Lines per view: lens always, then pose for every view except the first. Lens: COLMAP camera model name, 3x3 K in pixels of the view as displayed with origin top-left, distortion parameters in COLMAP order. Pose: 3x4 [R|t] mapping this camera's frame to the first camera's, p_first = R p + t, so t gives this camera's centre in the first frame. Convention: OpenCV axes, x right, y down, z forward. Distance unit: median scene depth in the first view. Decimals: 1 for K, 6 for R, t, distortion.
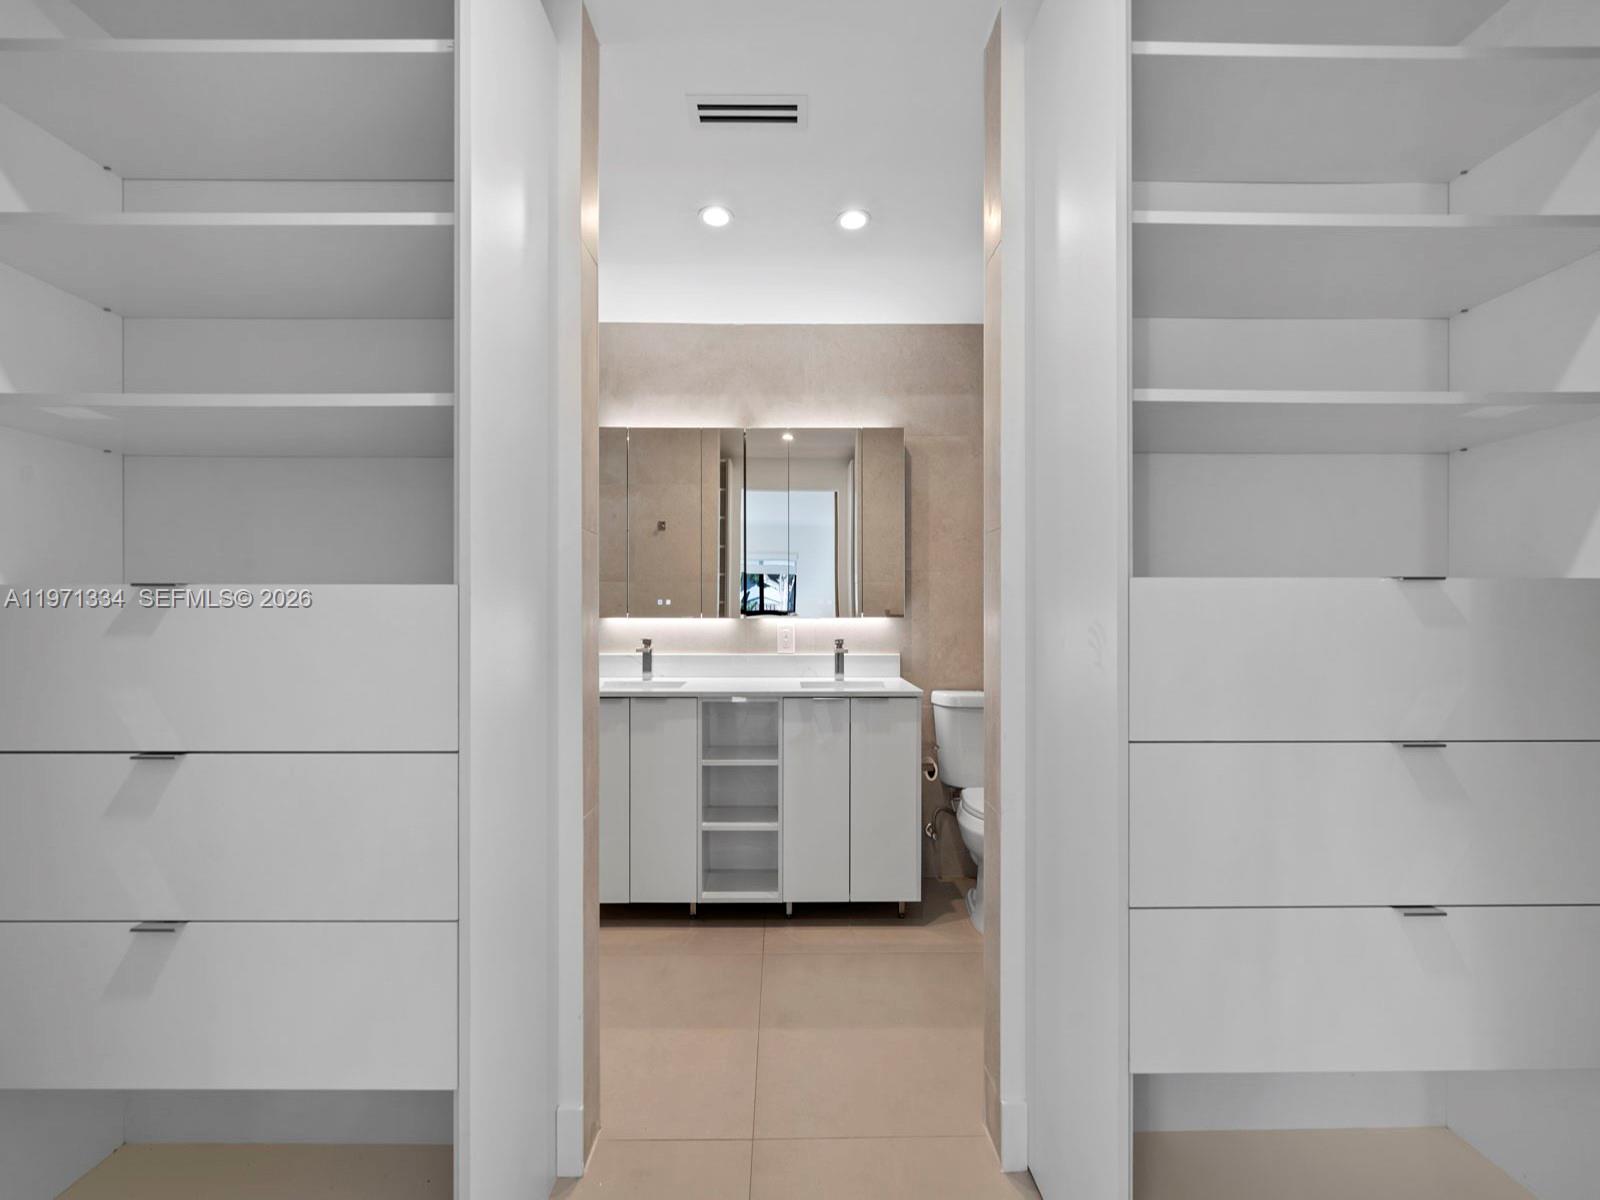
lens RADIAL K [[646.5, 0, 794.9], [0, 646.5, 611.9], [0, 0, 1]] dist [-0.001001, 0.000103]
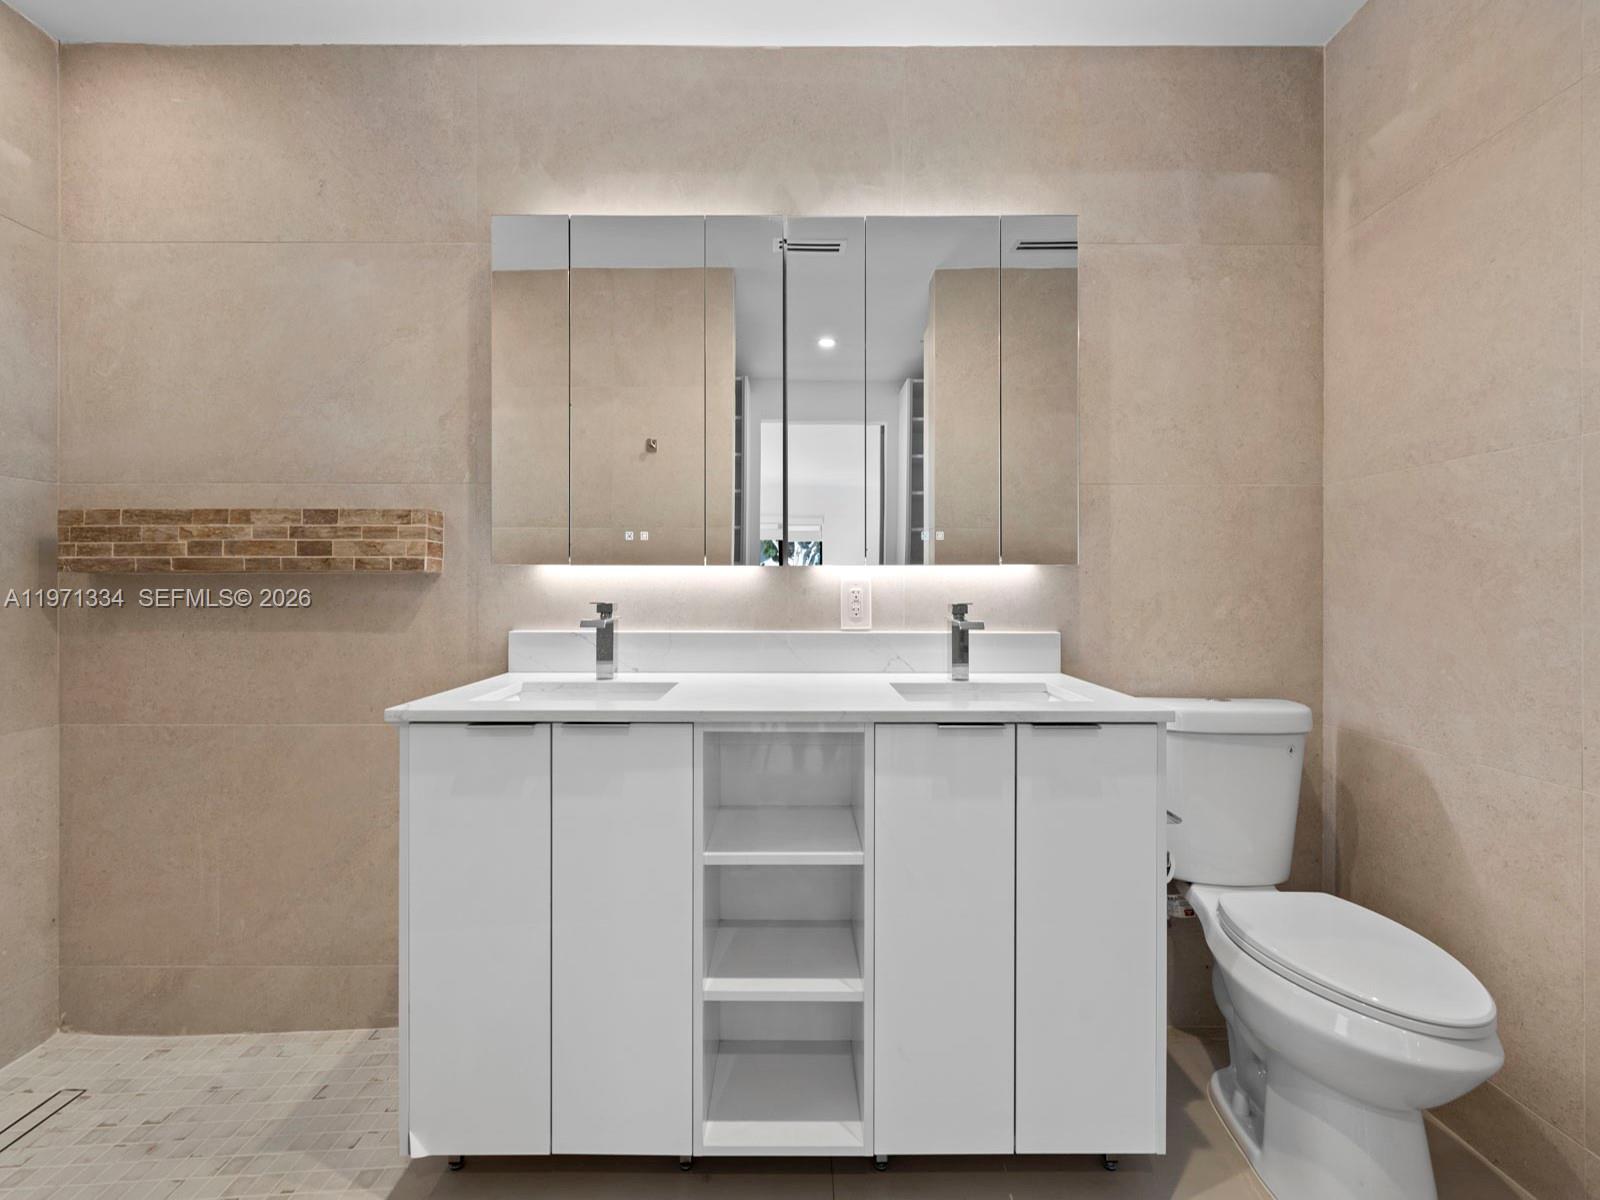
lens RADIAL K [[633.8, 0, 800.0], [0, 633.8, 600.0], [0, 0, 1]] dist [0.000134, 0.000060]
pose [[0.999961, 0.002110, -0.008527, -0.059971], [-0.002011, 0.999931, 0.011548, 0.032718], [0.008551, -0.011530, 0.999897, 0.465427]]
